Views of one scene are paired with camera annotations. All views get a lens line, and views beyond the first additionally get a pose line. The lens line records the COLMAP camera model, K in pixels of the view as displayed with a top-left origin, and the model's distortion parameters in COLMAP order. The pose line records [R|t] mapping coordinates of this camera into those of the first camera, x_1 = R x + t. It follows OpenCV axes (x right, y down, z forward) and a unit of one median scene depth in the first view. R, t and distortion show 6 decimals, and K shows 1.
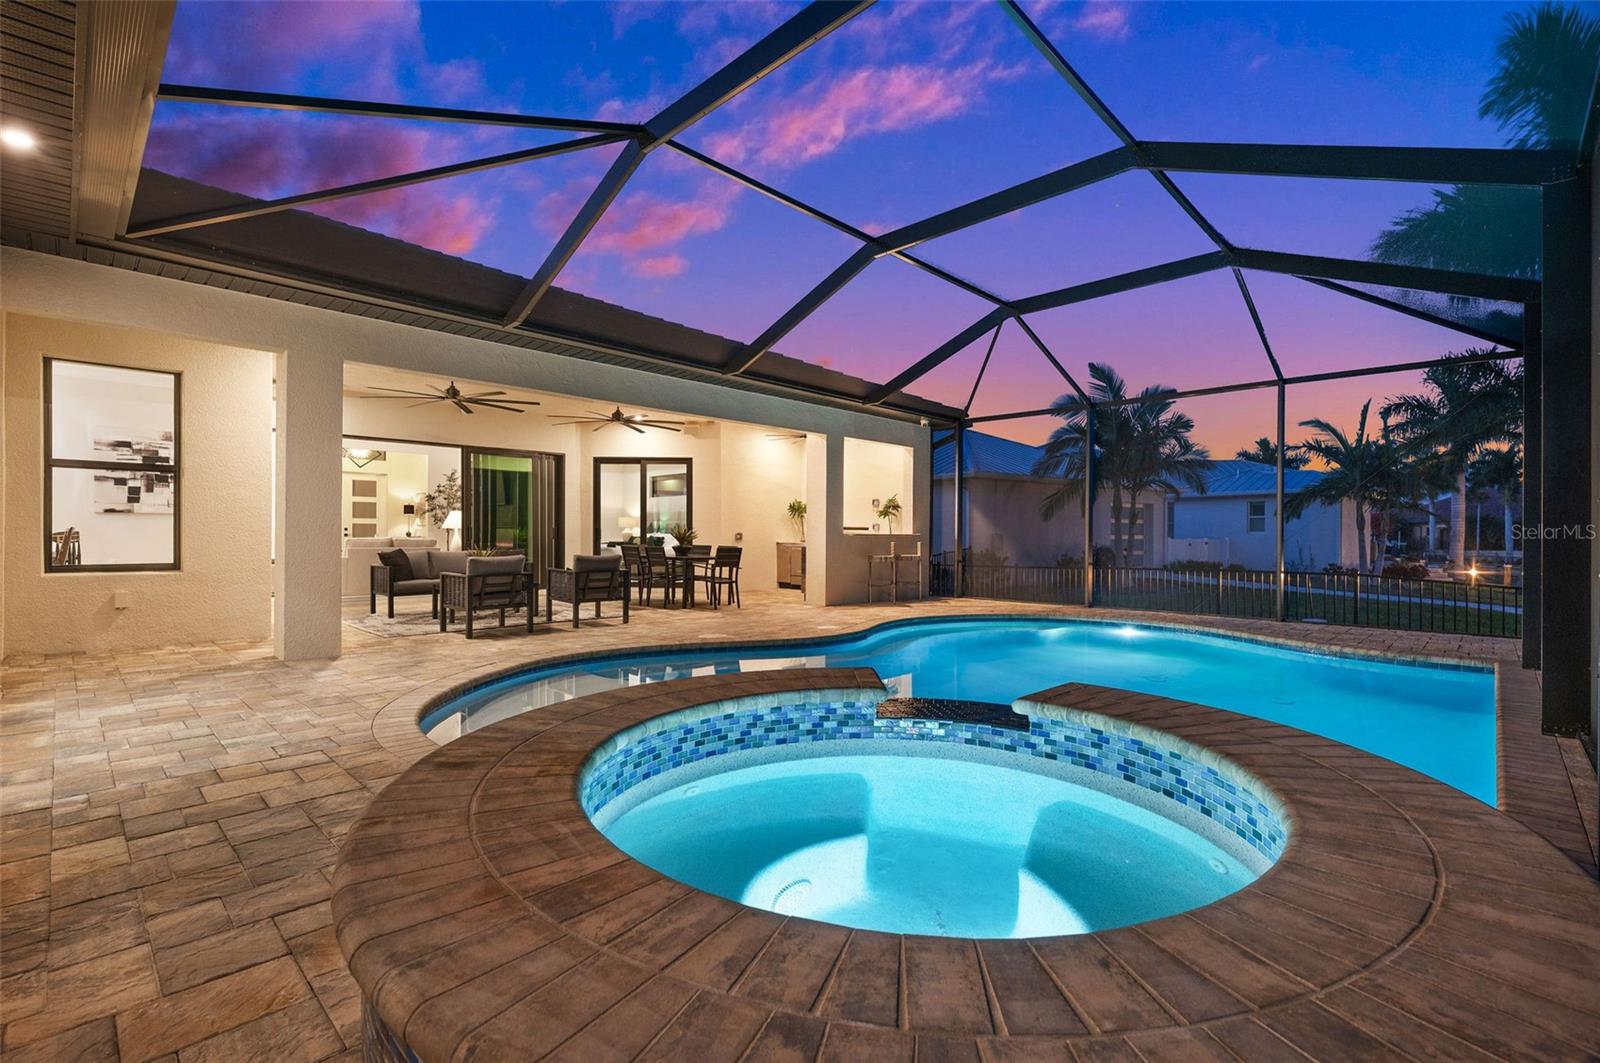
lens RADIAL K [[751.1, 0, 876.1], [0, 751.1, 537.3], [0, 0, 1]] dist [-0.000008, -0.000833]
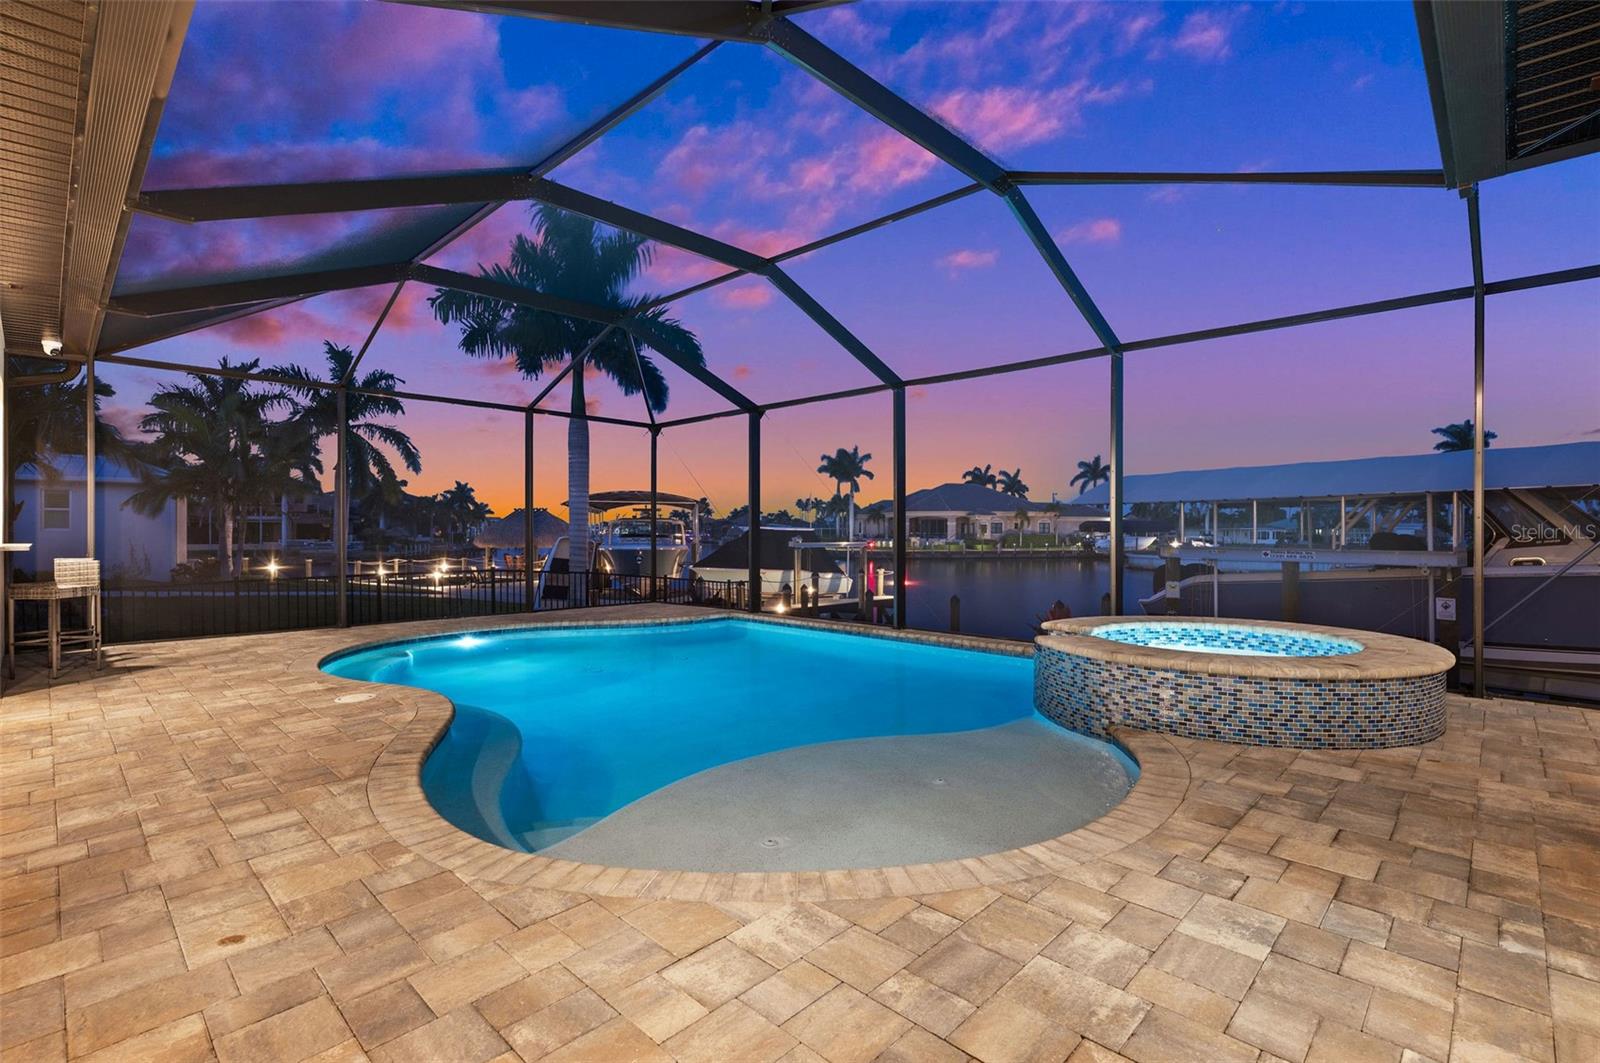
lens RADIAL K [[728.0, 0, 800.0], [0, 728.0, 531.5], [0, 0, 1]] dist [-0.001025, 0.000174]
pose [[0.027214, -0.004002, 0.999622, -1.560593], [0.000012, 0.999992, 0.004004, -0.050726], [-0.999630, -0.000097, 0.027214, 1.460905]]
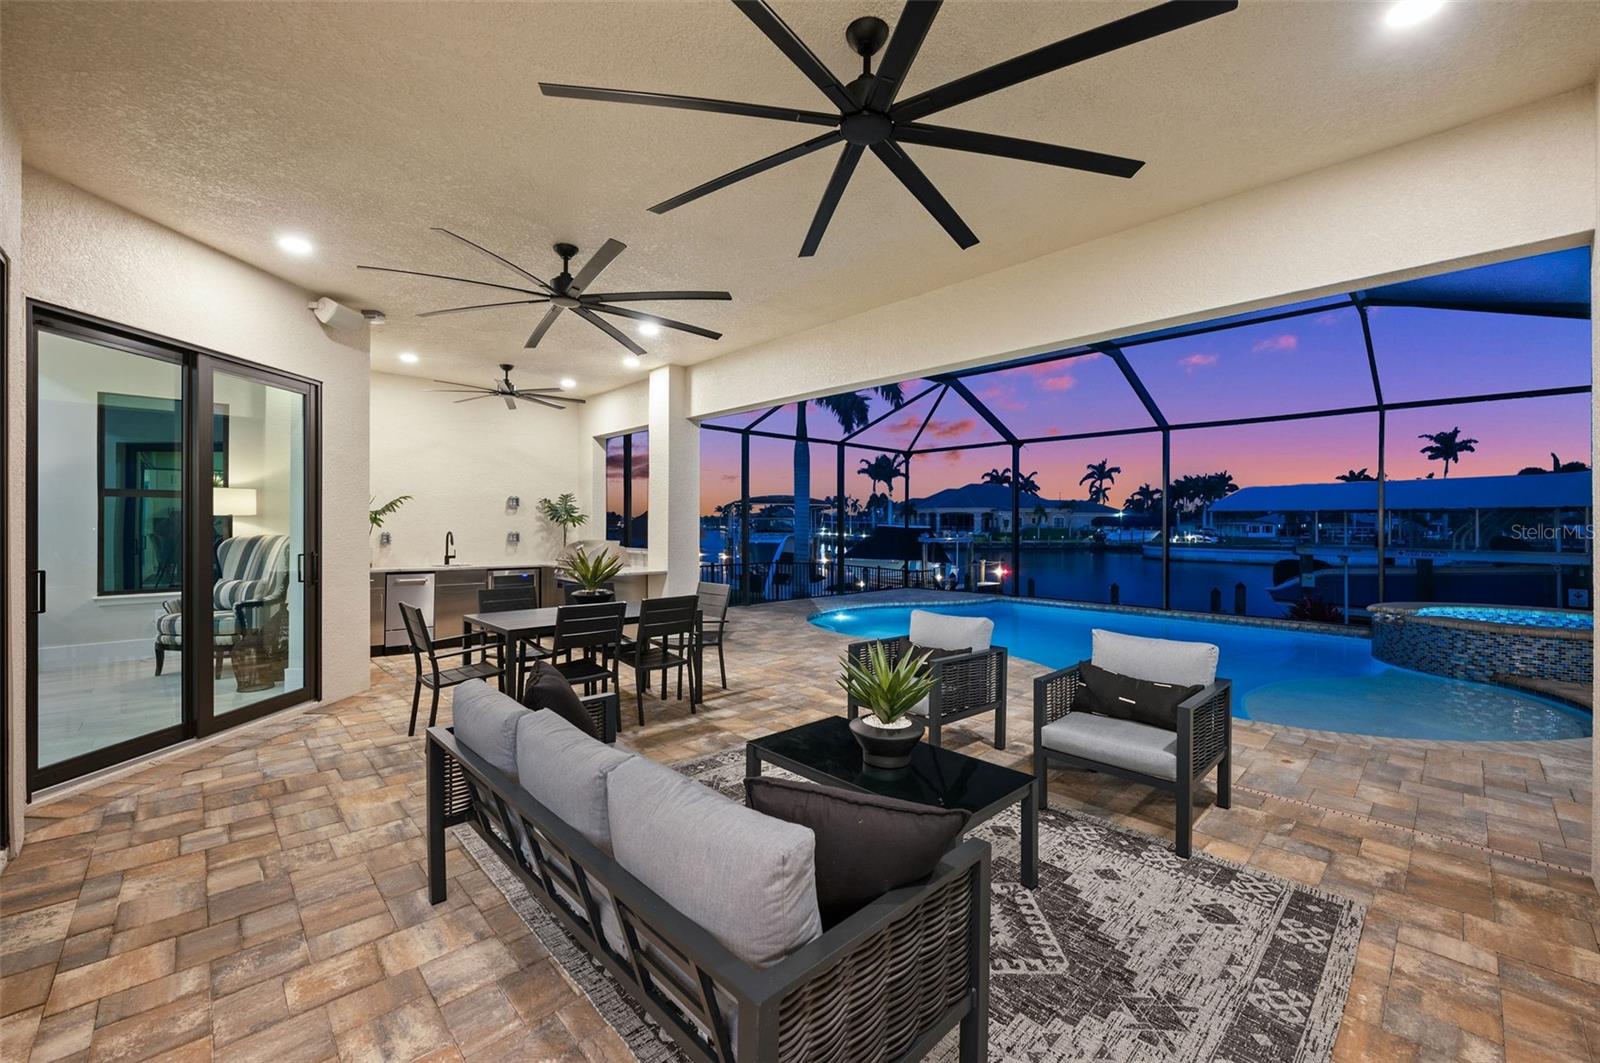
lens RADIAL K [[634.9, 0, 800.0], [0, 634.9, 531.5], [0, 0, 1]] dist [0.001171, 0.000155]
pose [[0.066472, -0.015763, 0.997664, -2.084547], [-0.003946, 0.999863, 0.016061, -0.107112], [-0.997781, -0.005004, 0.066400, 2.710095]]
